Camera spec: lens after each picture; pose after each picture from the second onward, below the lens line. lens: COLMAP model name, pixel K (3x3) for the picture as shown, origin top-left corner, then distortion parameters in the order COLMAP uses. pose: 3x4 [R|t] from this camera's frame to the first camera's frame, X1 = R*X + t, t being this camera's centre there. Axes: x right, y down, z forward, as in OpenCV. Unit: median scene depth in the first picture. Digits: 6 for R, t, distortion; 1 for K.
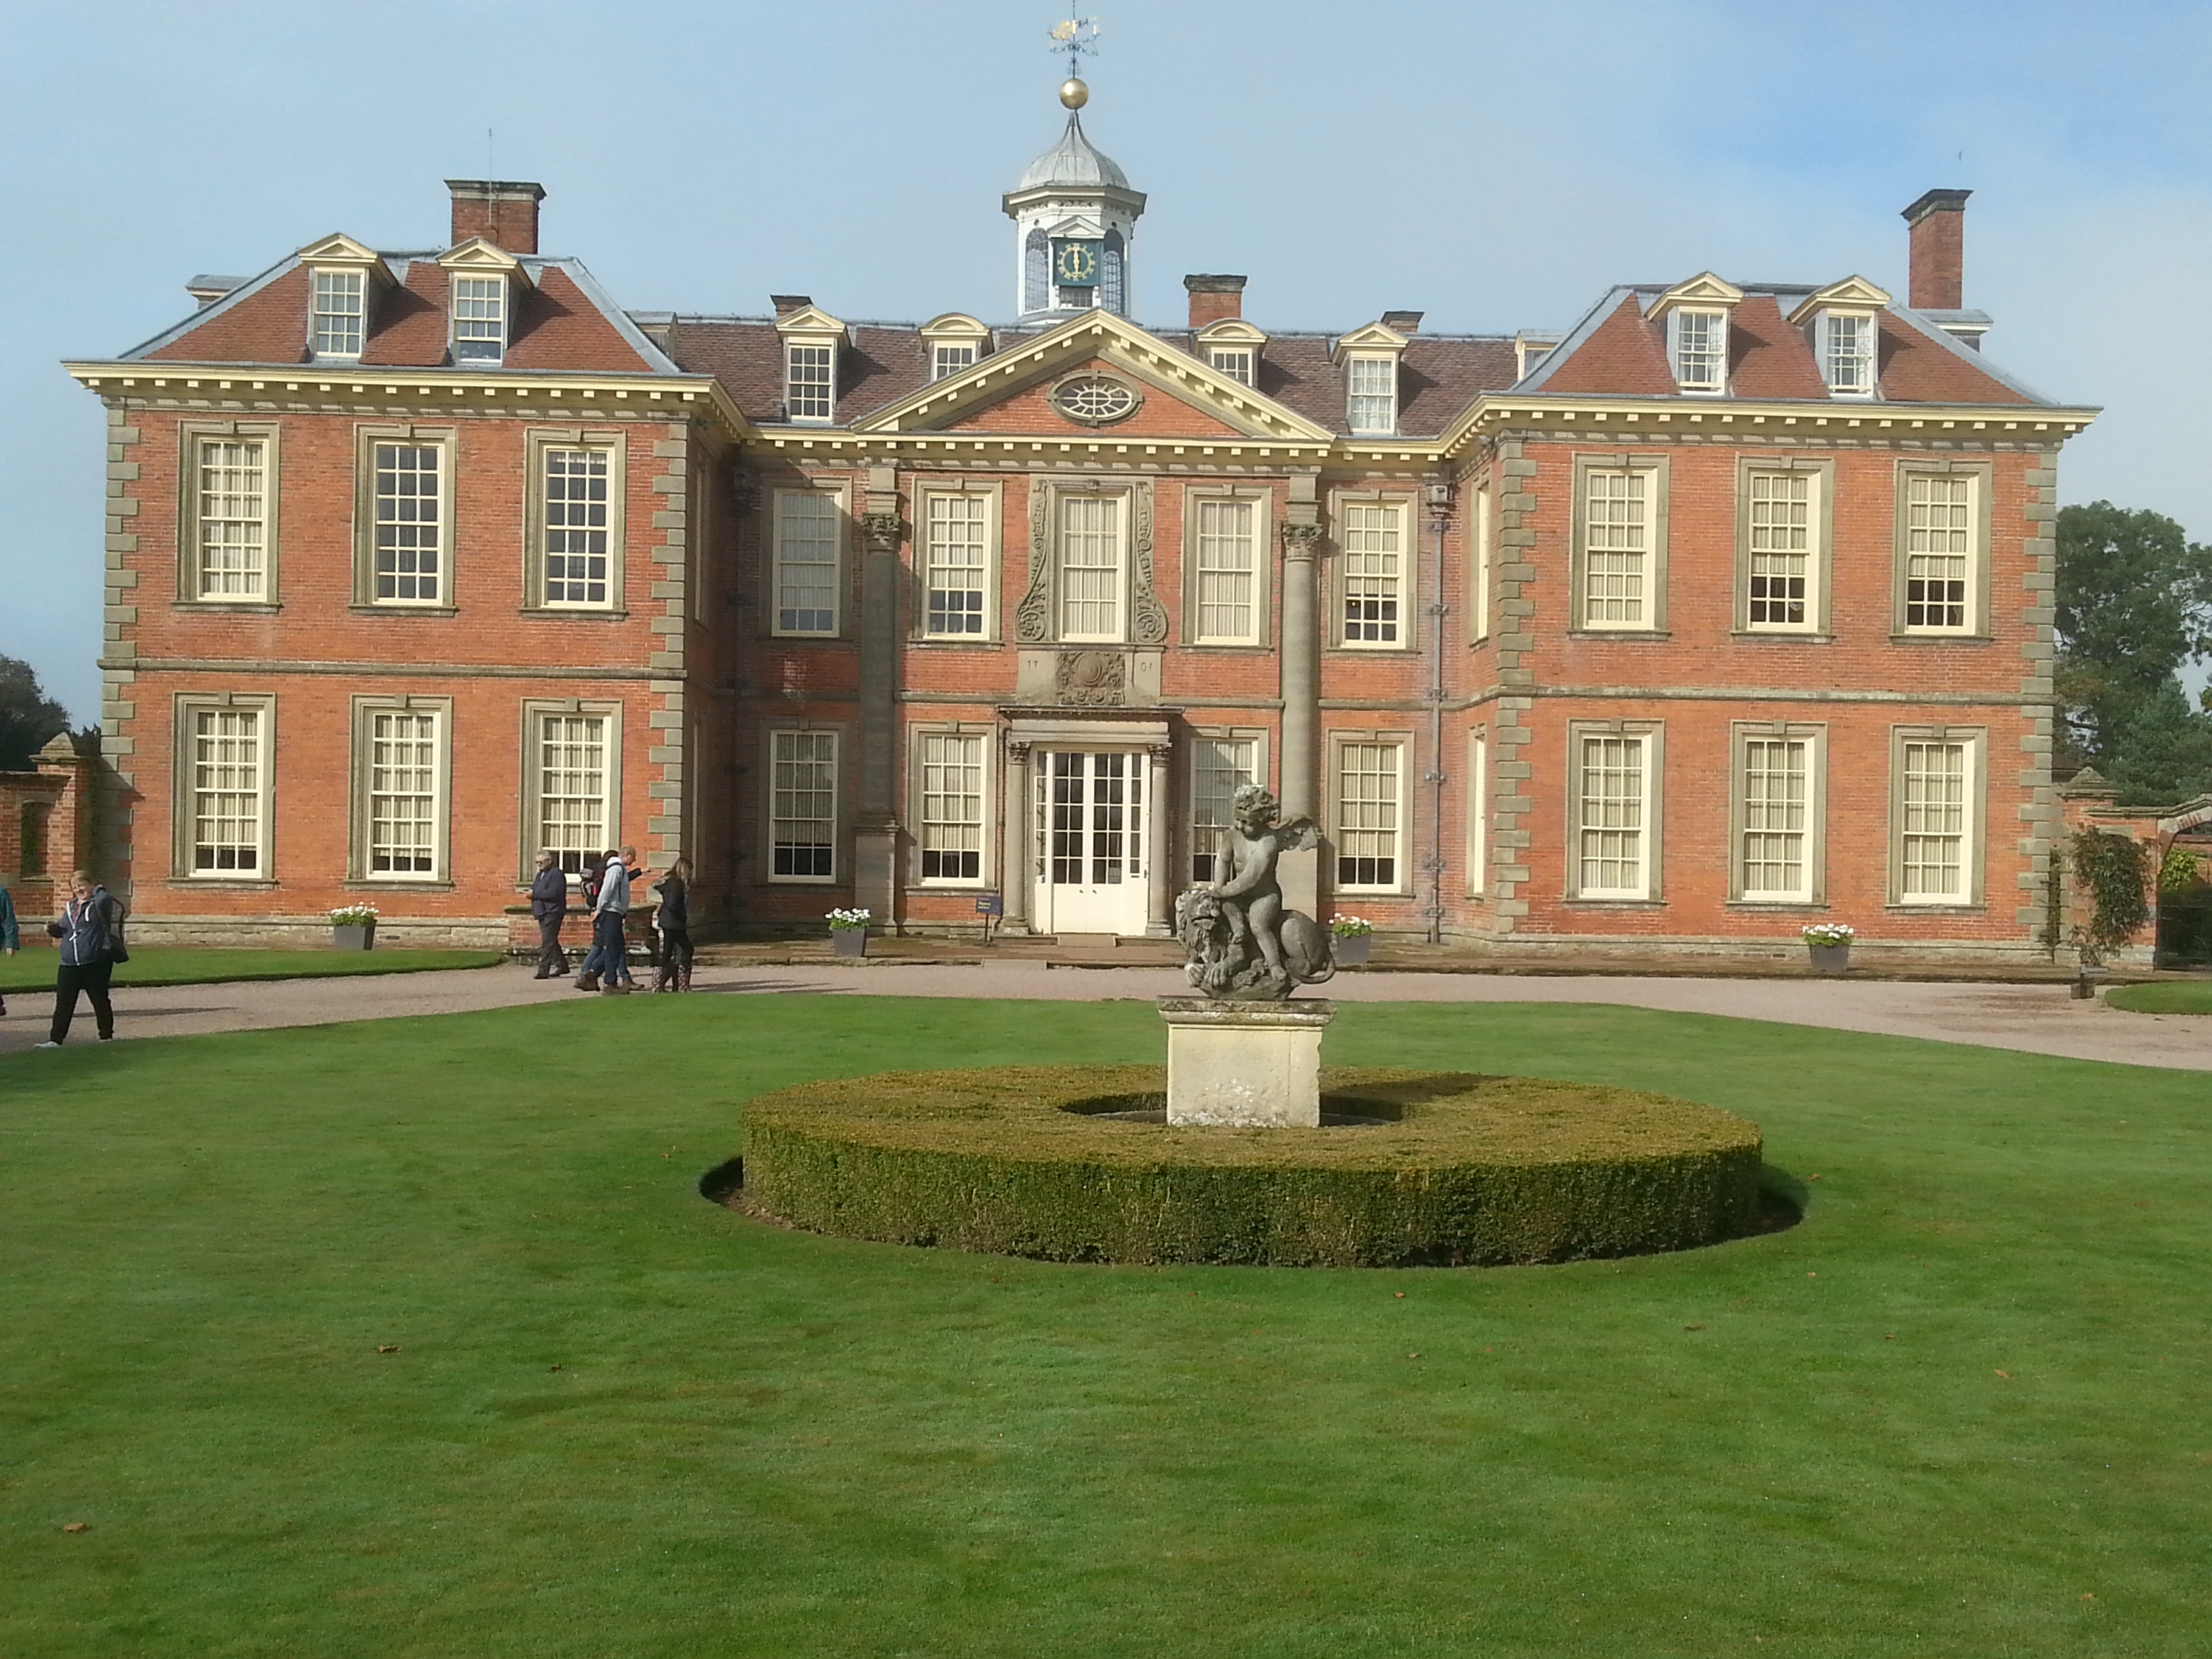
lens RADIAL K [[2409.7, 0, 1124.6], [0, 2409.7, 874.1], [0, 0, 1]] dist [0.013845, 0.000000]
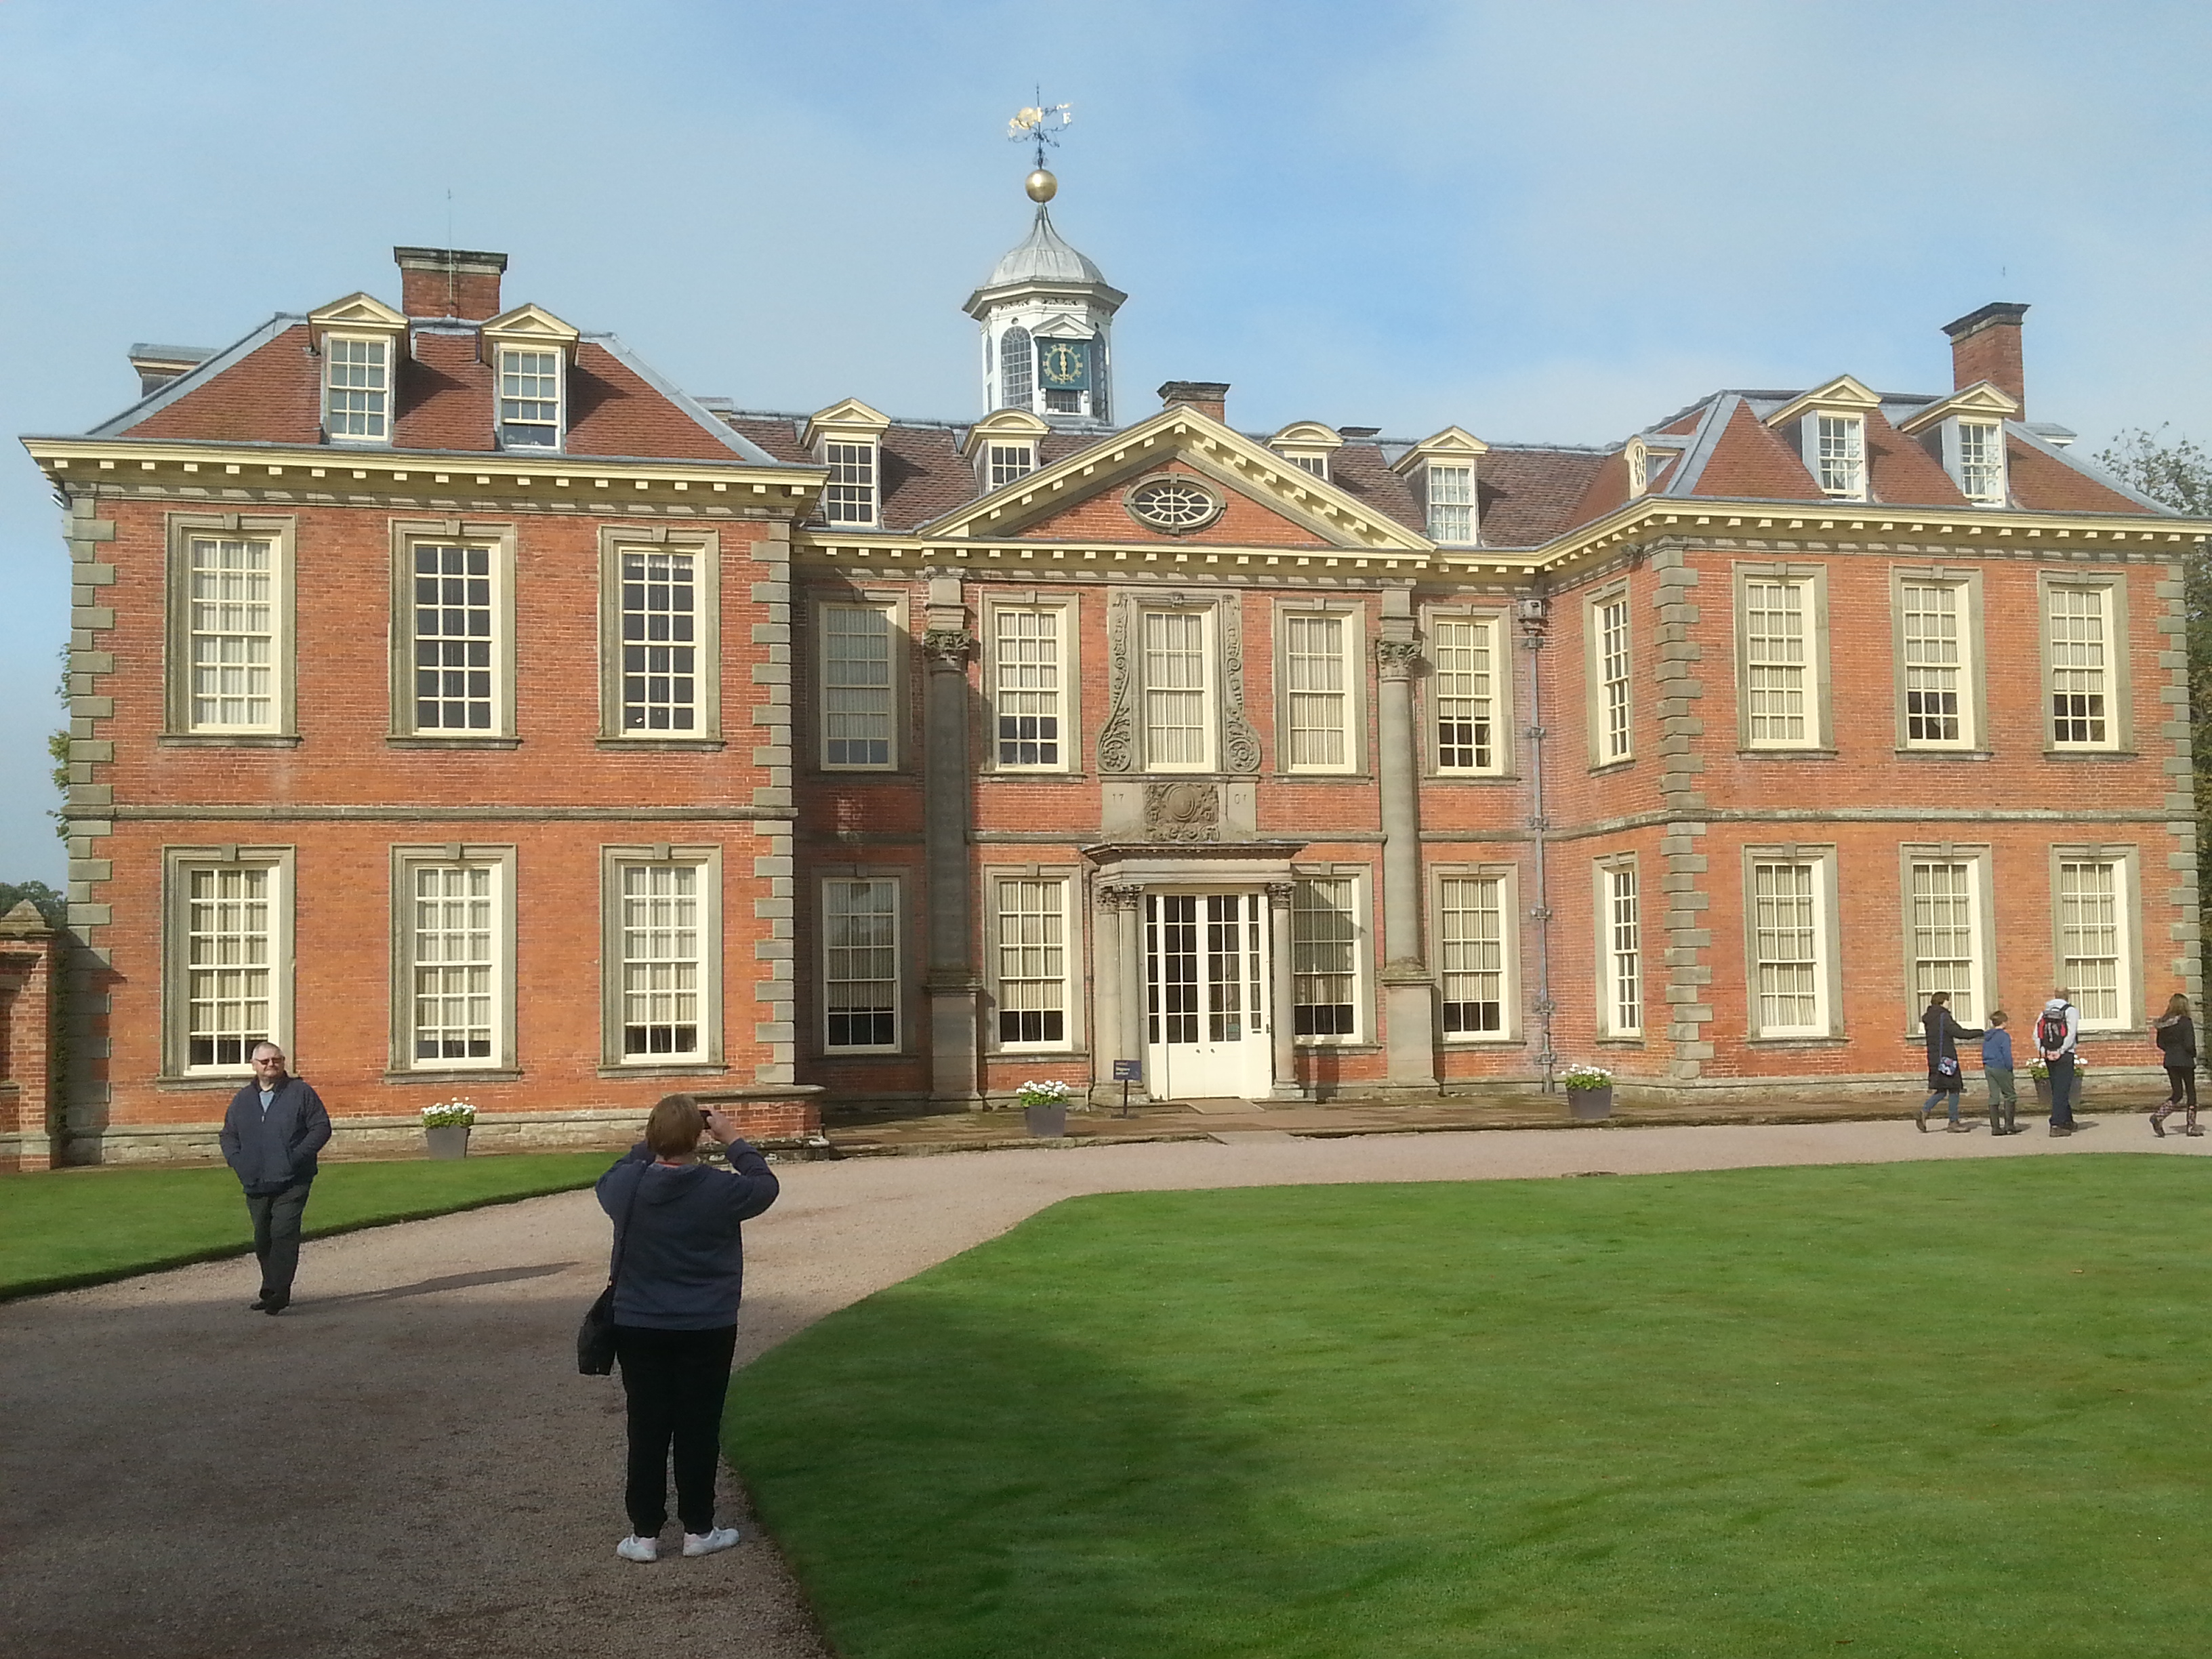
lens RADIAL K [[2409.7, 0, 1129.2], [0, 2409.7, 864.7], [0, 0, 1]] dist [0.013845, 0.000000]
pose [[0.976584, -0.022106, 0.213996, -0.235126], [0.036525, 0.997303, -0.063662, -0.005863], [-0.212012, 0.069988, 0.974758, 0.138506]]
